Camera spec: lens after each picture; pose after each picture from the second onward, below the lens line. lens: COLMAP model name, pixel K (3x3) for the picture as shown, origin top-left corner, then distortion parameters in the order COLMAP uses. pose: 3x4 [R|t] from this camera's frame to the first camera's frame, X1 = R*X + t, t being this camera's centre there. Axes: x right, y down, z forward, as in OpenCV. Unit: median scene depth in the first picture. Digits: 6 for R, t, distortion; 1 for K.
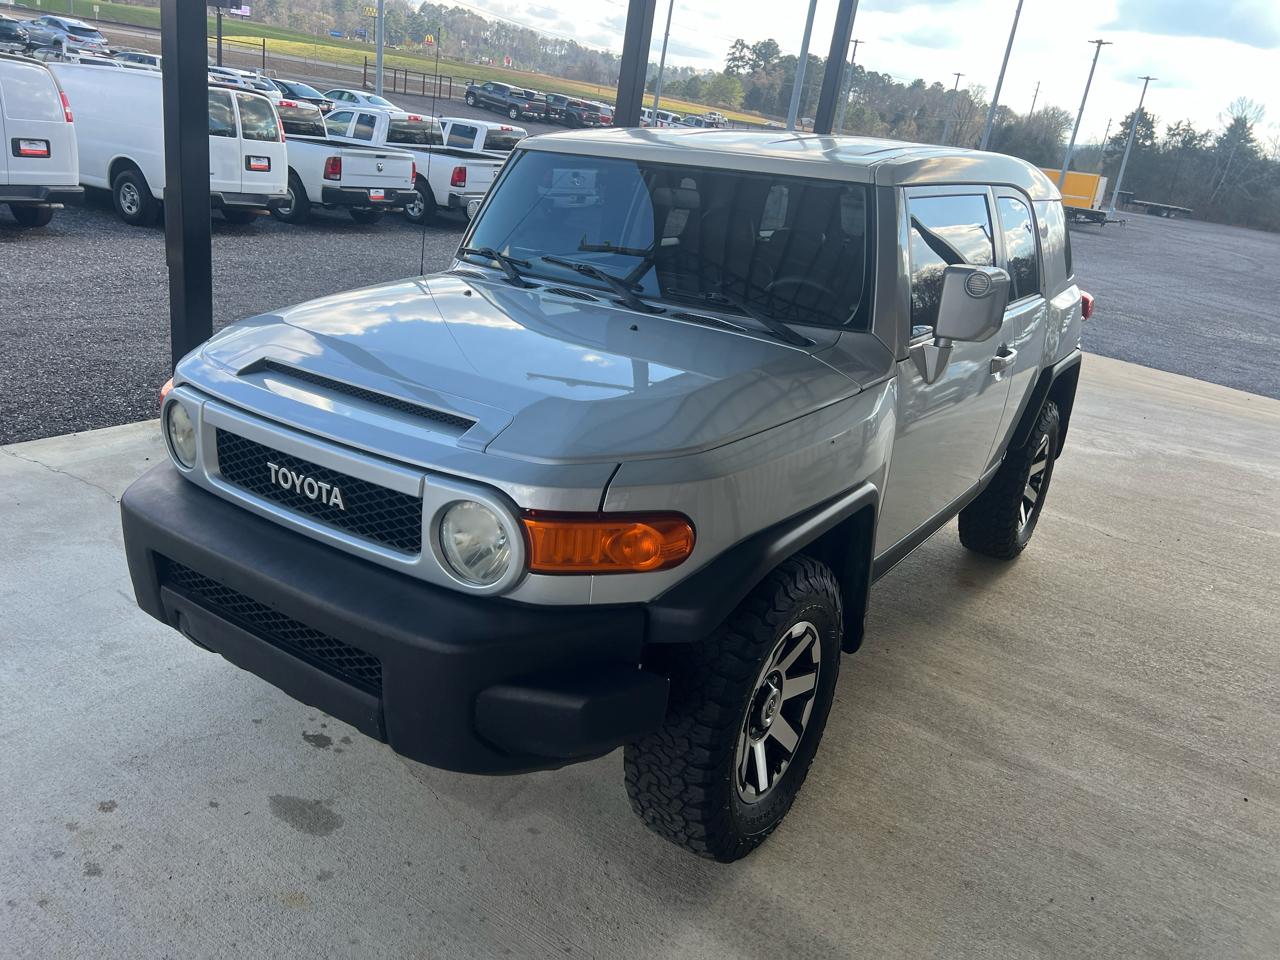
lens RADIAL K [[975.1, 0, 651.5], [0, 975.1, 475.4], [0, 0, 1]] dist [0.054792, -0.064414]
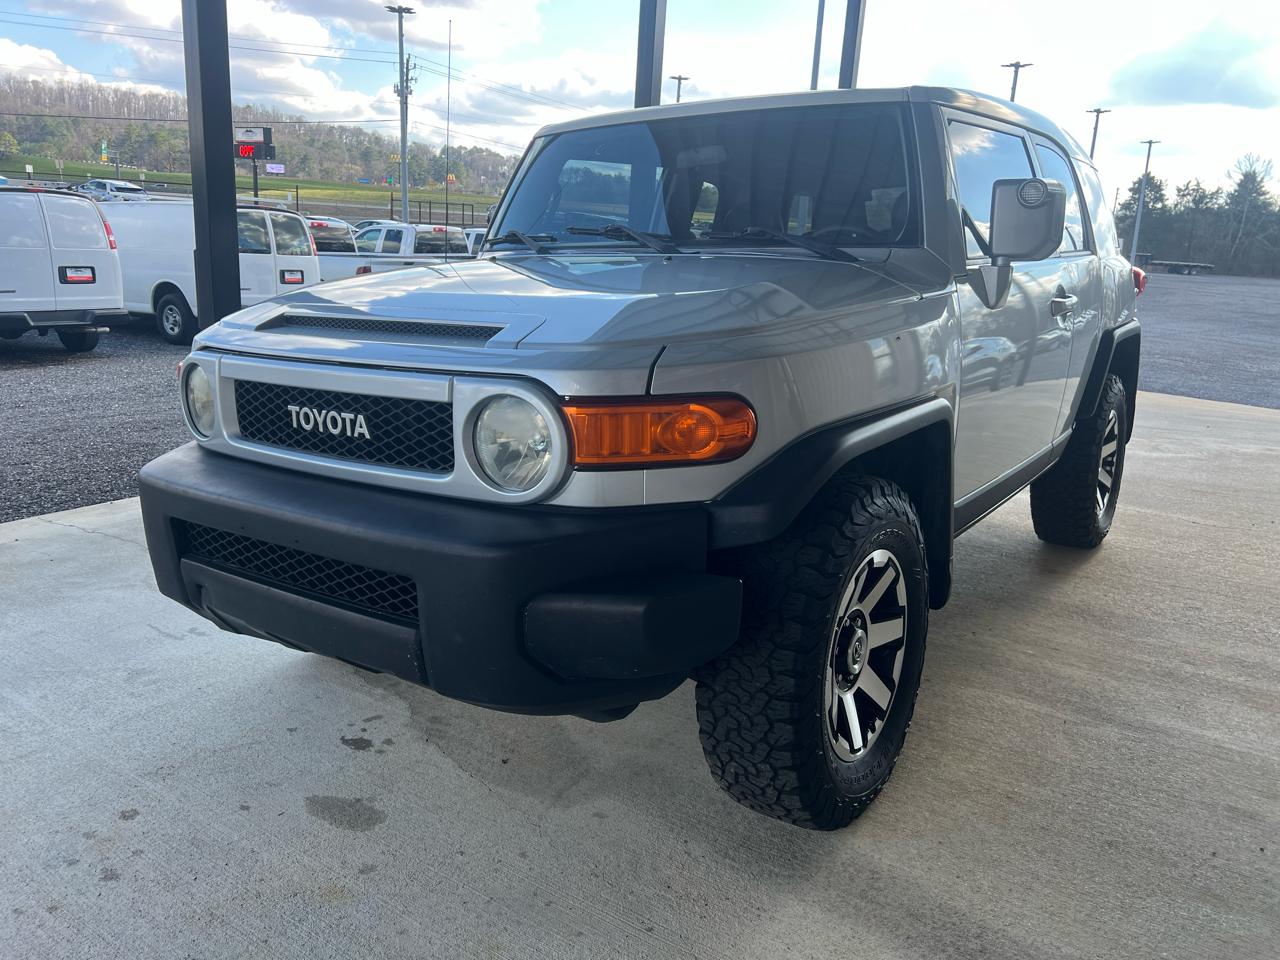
lens RADIAL K [[975.5, 0, 641.0], [0, 975.5, 459.9], [0, 0, 1]] dist [0.051232, -0.058423]
pose [[0.995738, -0.080826, -0.044409, -0.016229], [0.074957, 0.989835, -0.120861, 0.135583], [0.053726, 0.117017, 0.991676, 0.079555]]
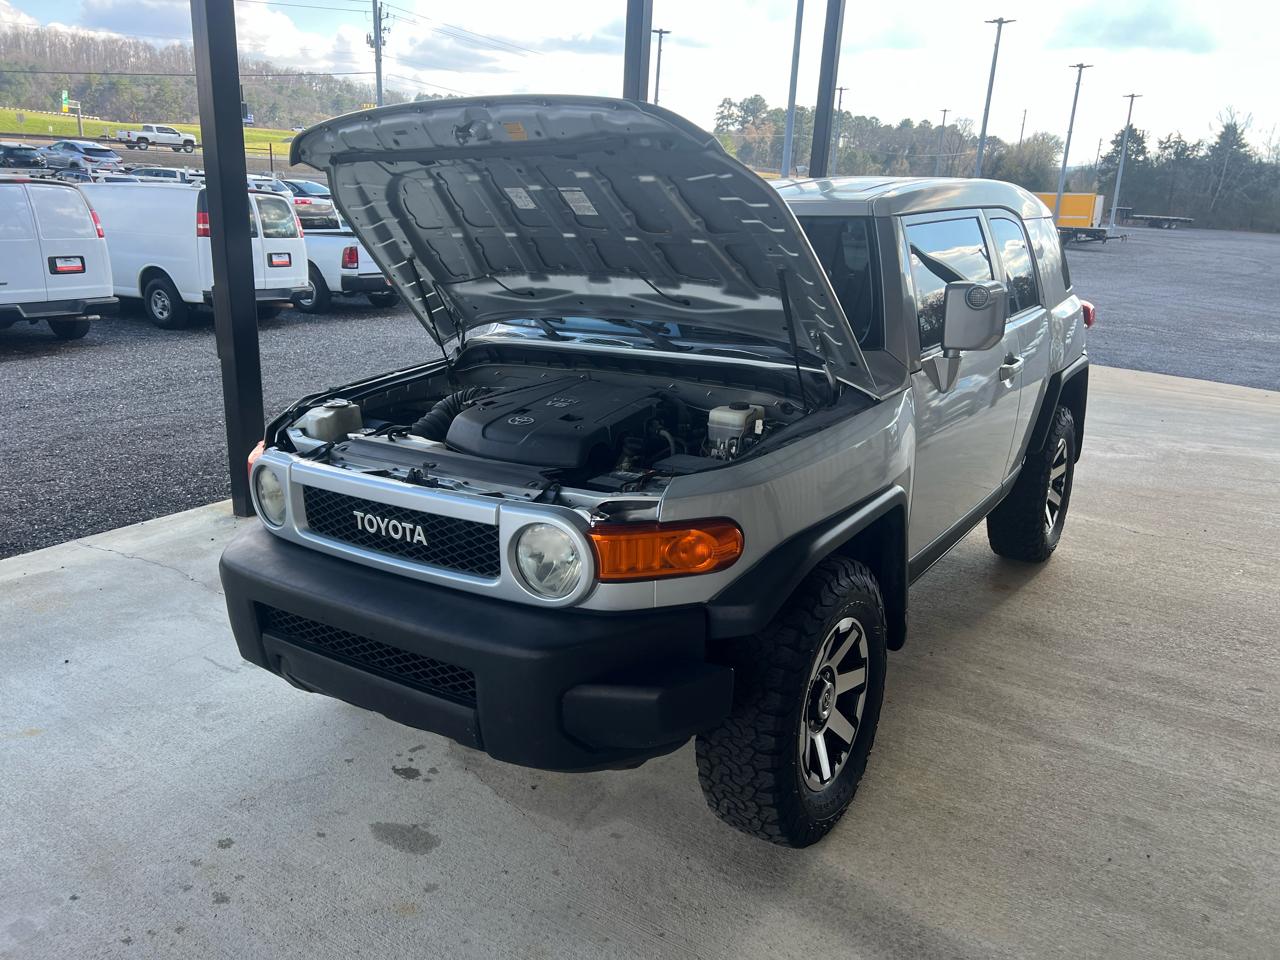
lens RADIAL K [[975.1, 0, 651.5], [0, 975.1, 475.4], [0, 0, 1]] dist [0.054792, -0.064414]
pose [[0.995718, -0.089567, -0.022886, -0.019395], [0.088094, 0.994374, -0.058825, 0.032146], [0.028026, 0.056557, 0.998006, -0.079947]]
